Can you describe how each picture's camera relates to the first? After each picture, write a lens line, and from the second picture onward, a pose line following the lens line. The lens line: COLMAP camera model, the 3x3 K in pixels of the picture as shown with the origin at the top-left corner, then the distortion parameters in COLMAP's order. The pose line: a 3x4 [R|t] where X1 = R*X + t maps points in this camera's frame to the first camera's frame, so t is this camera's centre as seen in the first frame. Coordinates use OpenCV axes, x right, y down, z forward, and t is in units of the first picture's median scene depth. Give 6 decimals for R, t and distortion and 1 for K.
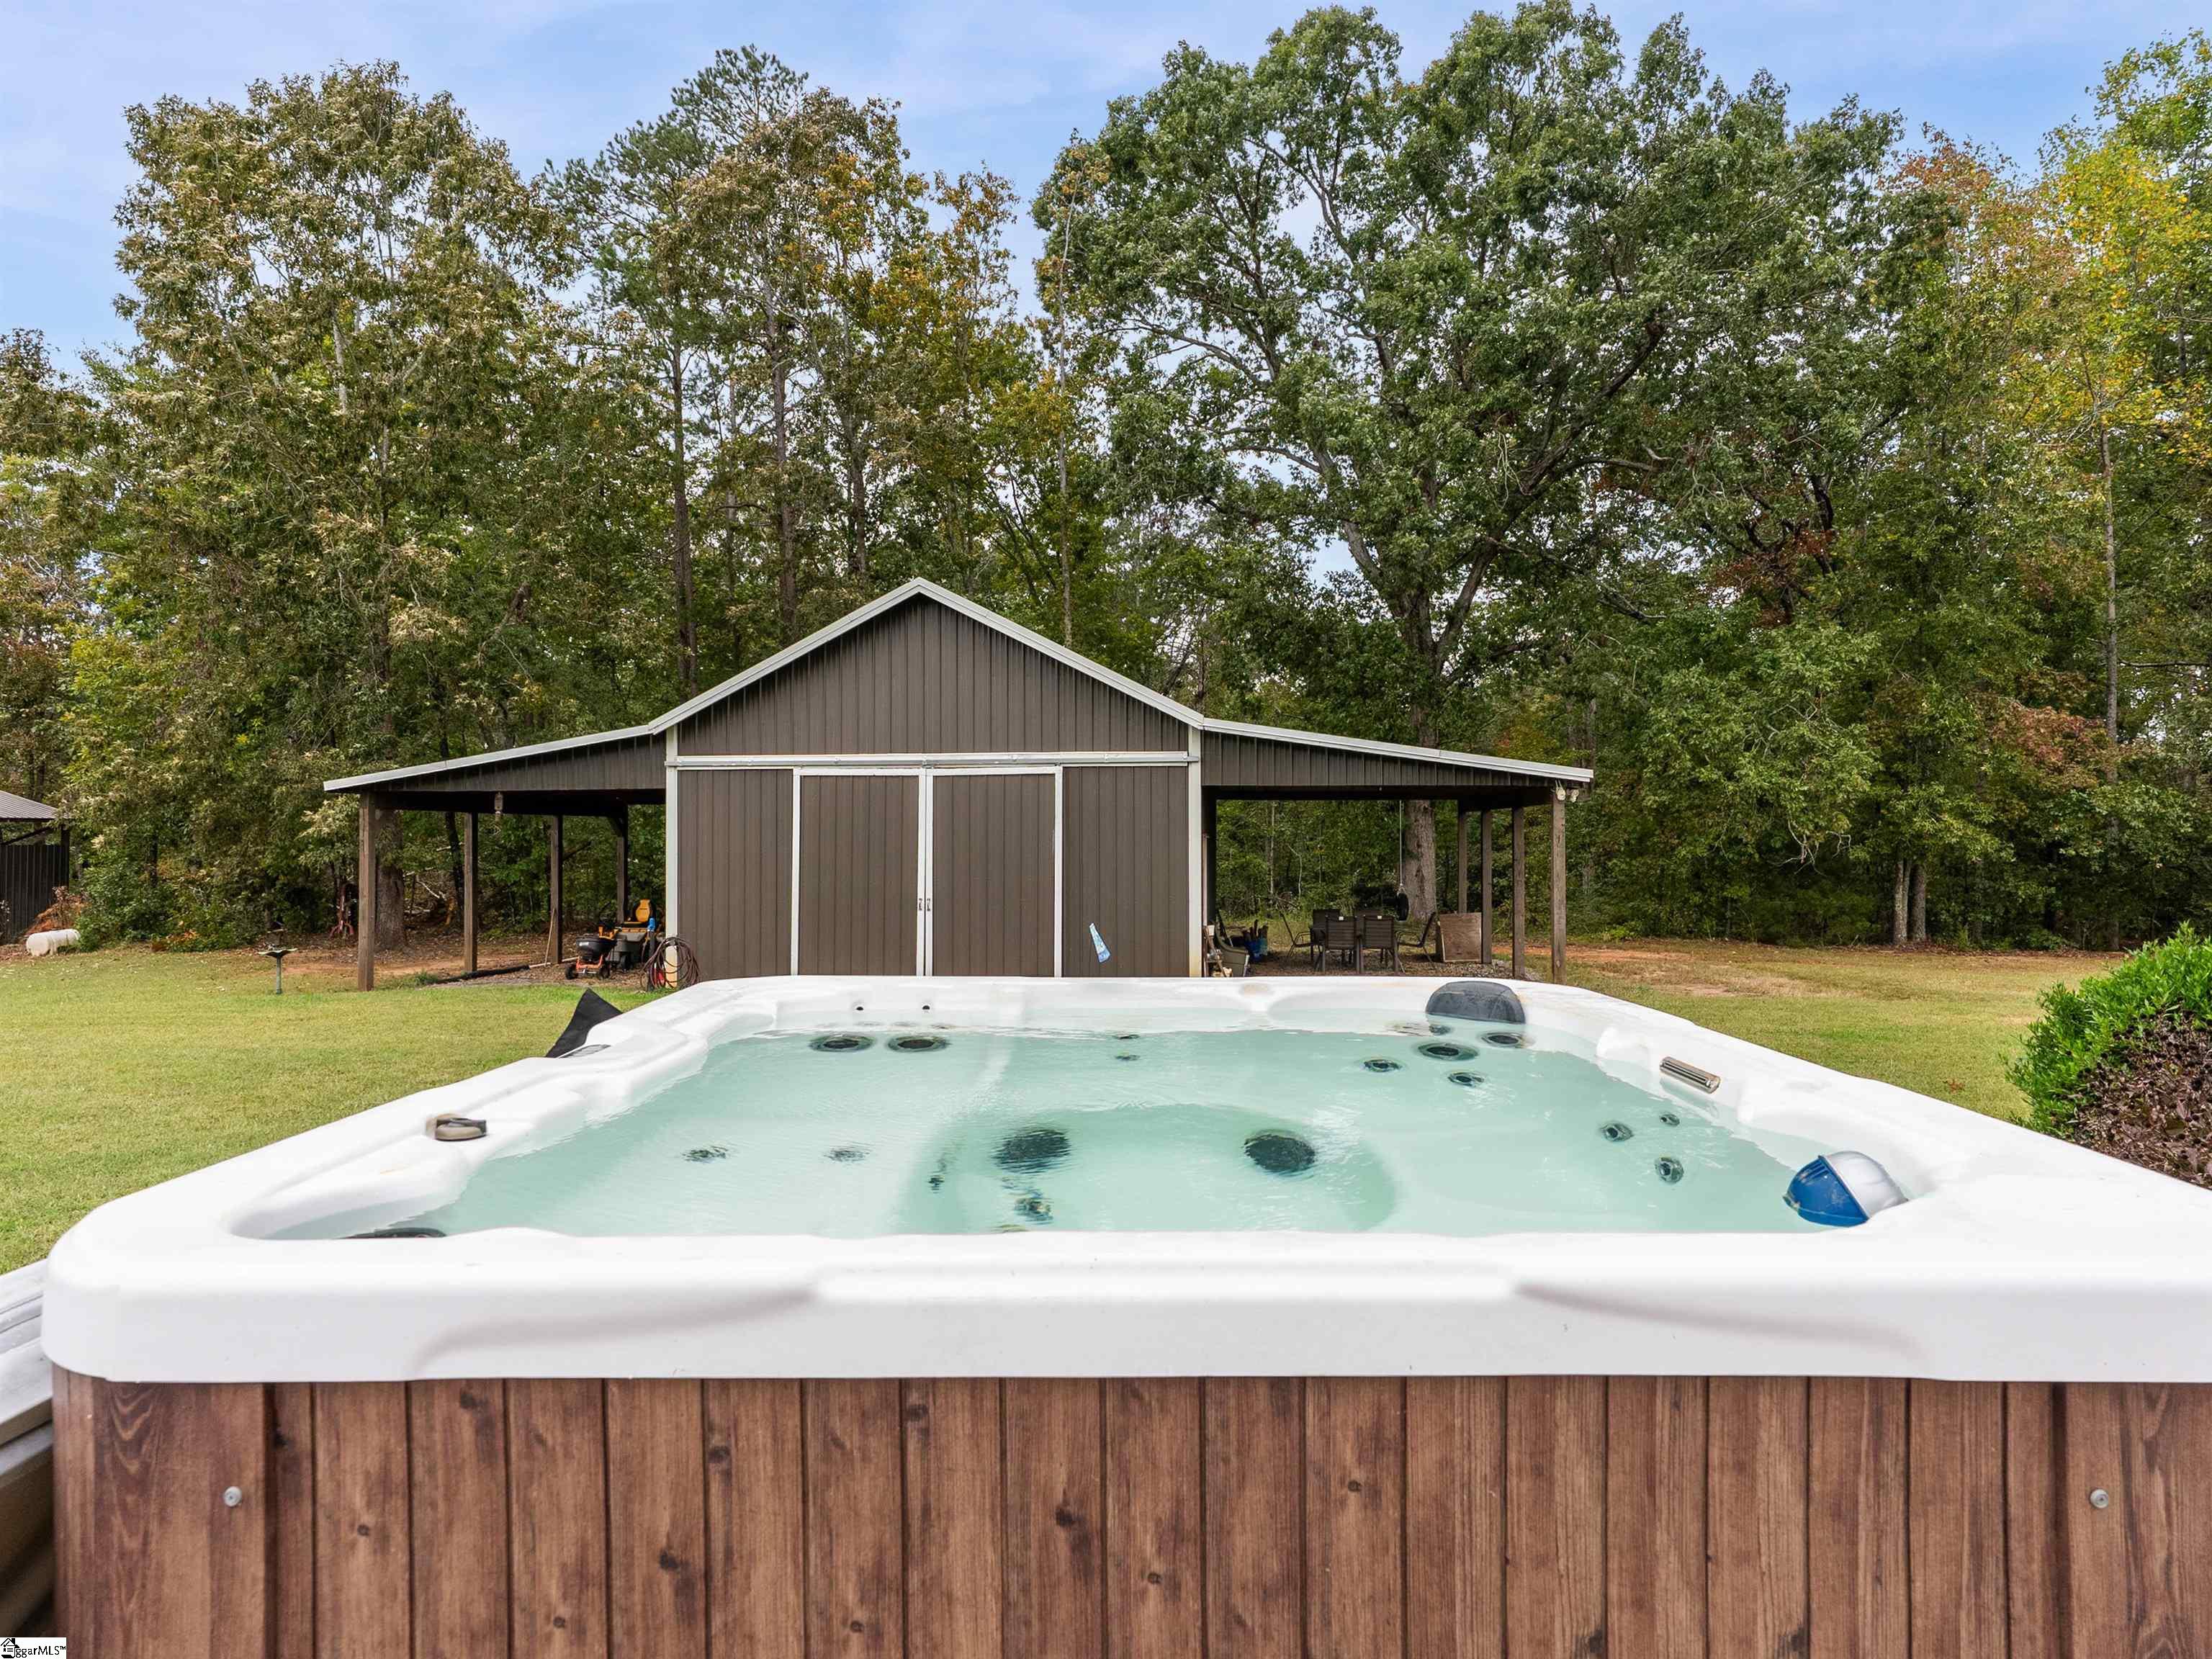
lens RADIAL K [[1091.2, 0, 1095.5], [0, 1091.2, 821.6], [0, 0, 1]] dist [-0.001901, 0.001226]
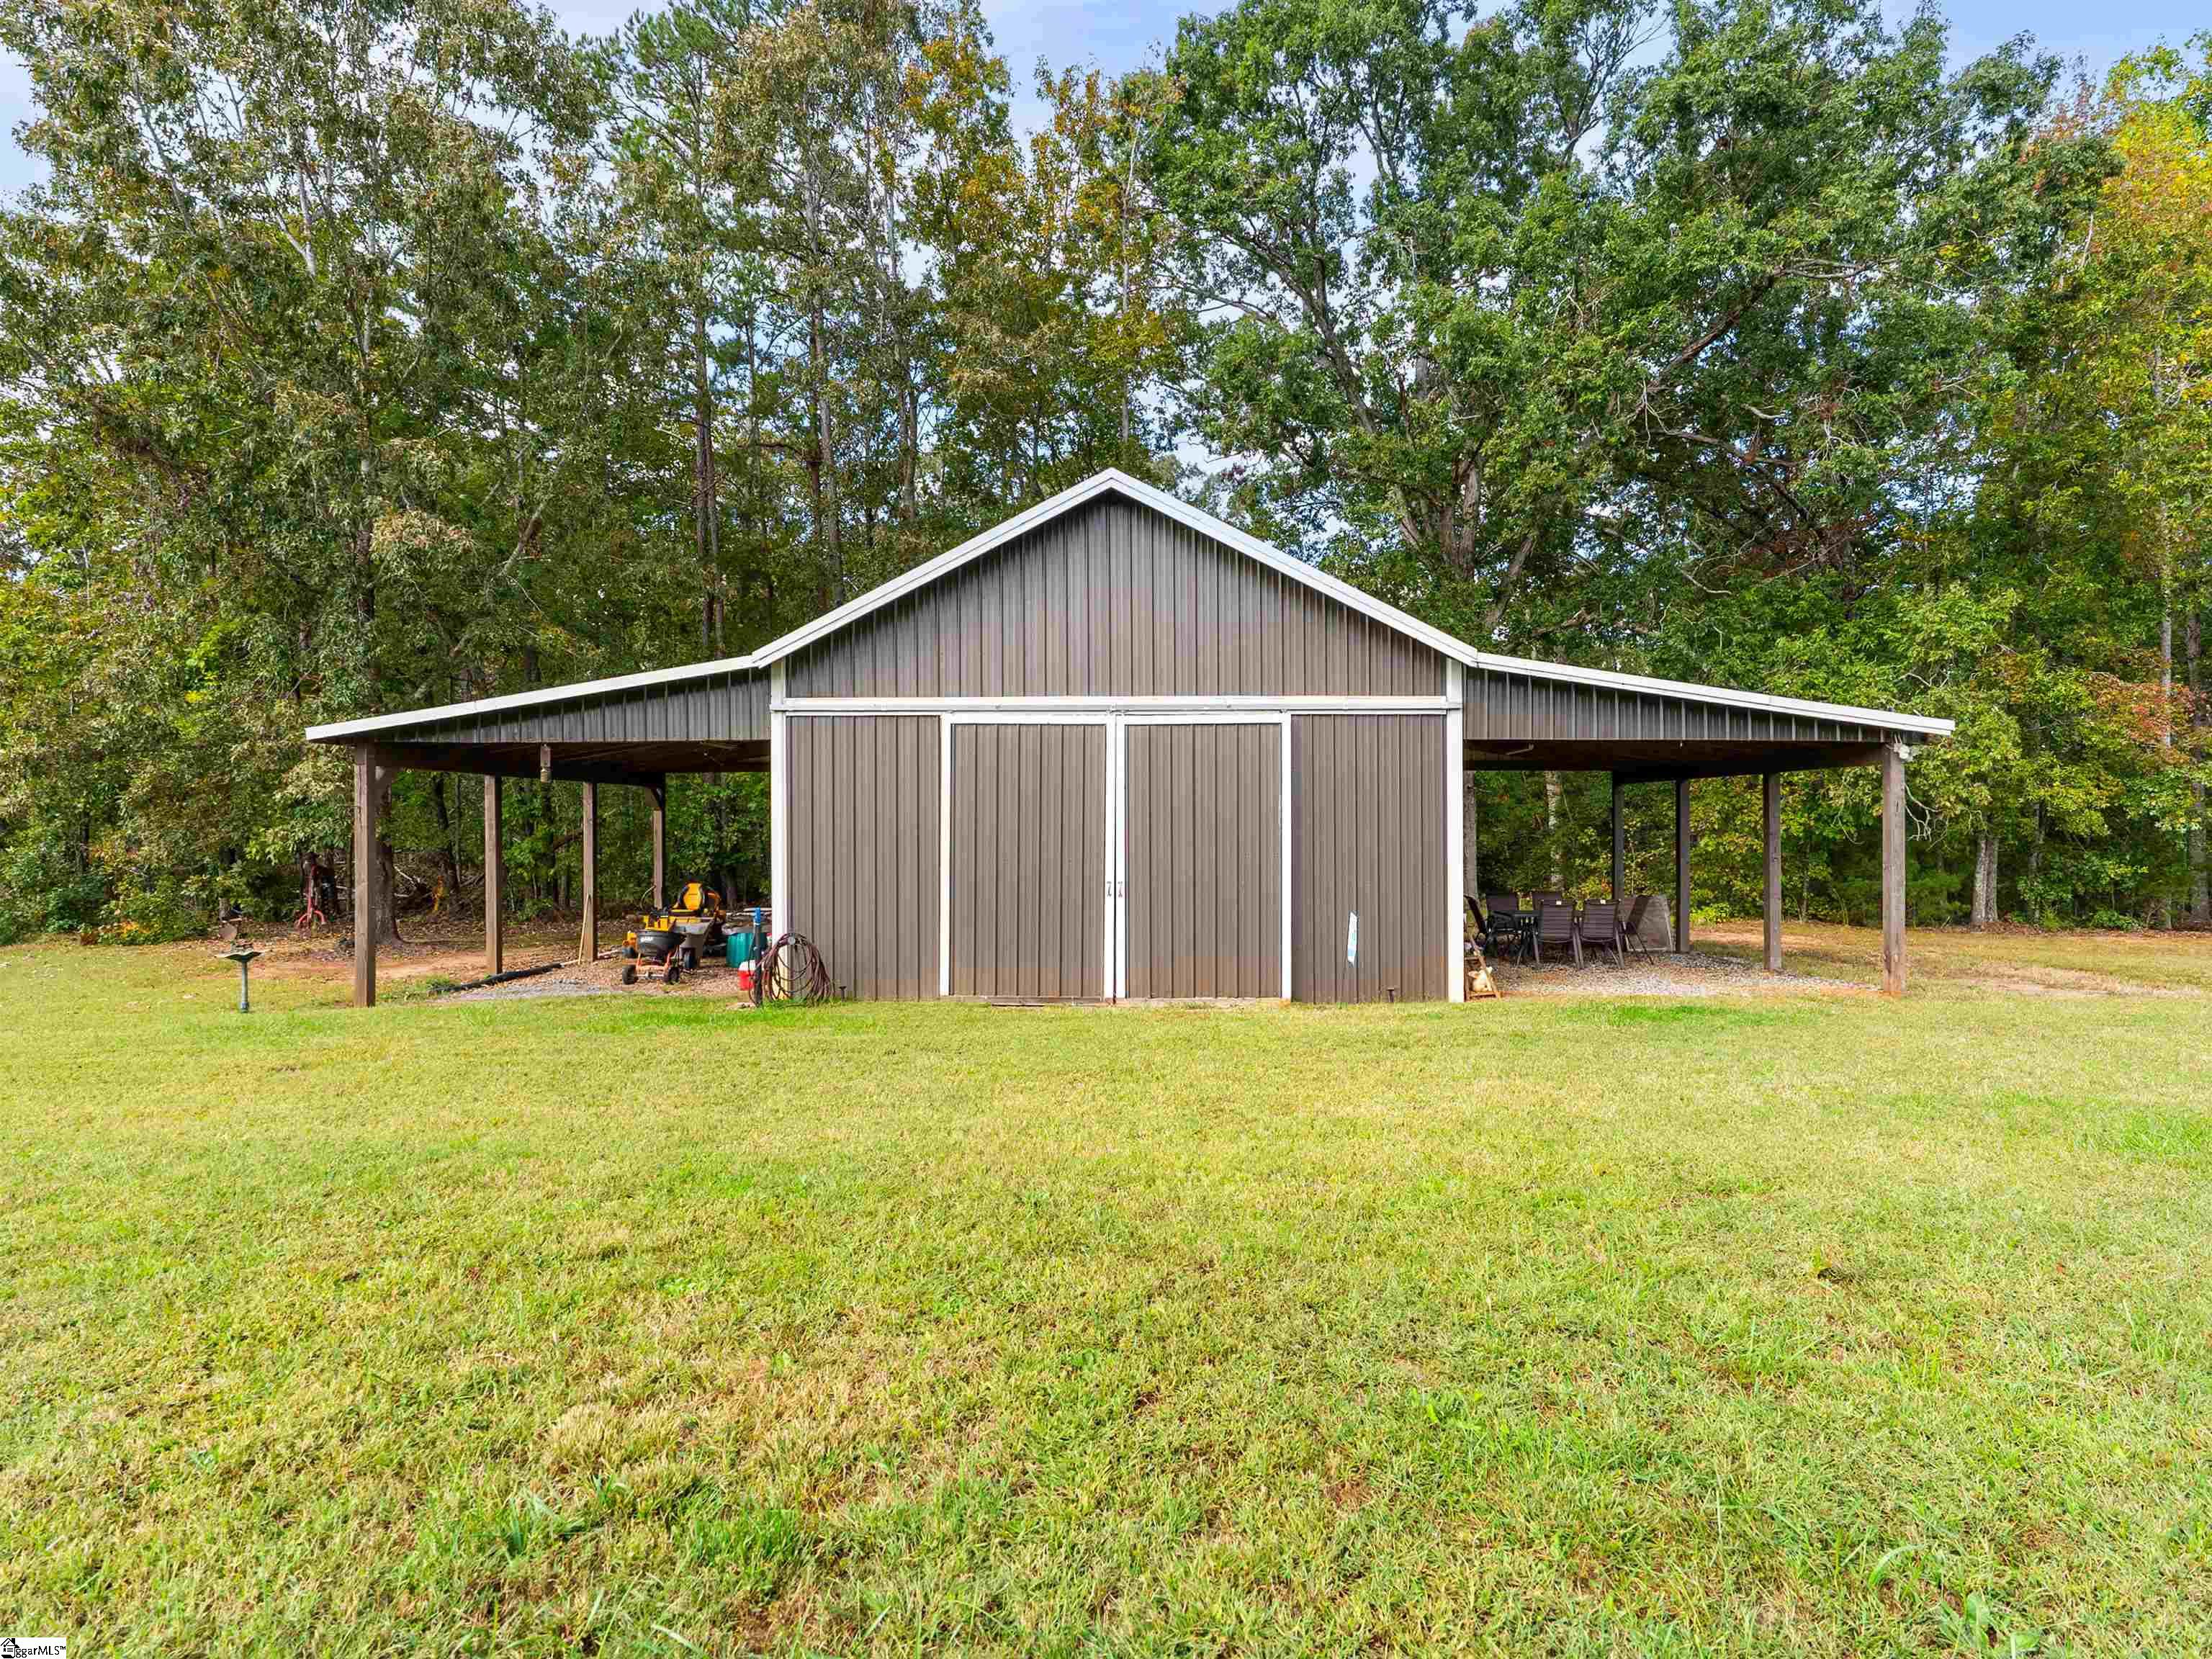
lens RADIAL K [[1027.6, 0, 1112.5], [0, 1027.6, 824.9], [0, 0, 1]] dist [-0.002359, -0.000809]
pose [[0.997593, 0.000759, 0.069343, -0.201570], [-0.001899, 0.999864, 0.016386, 0.017592], [-0.069321, -0.016478, 0.997458, 0.255460]]
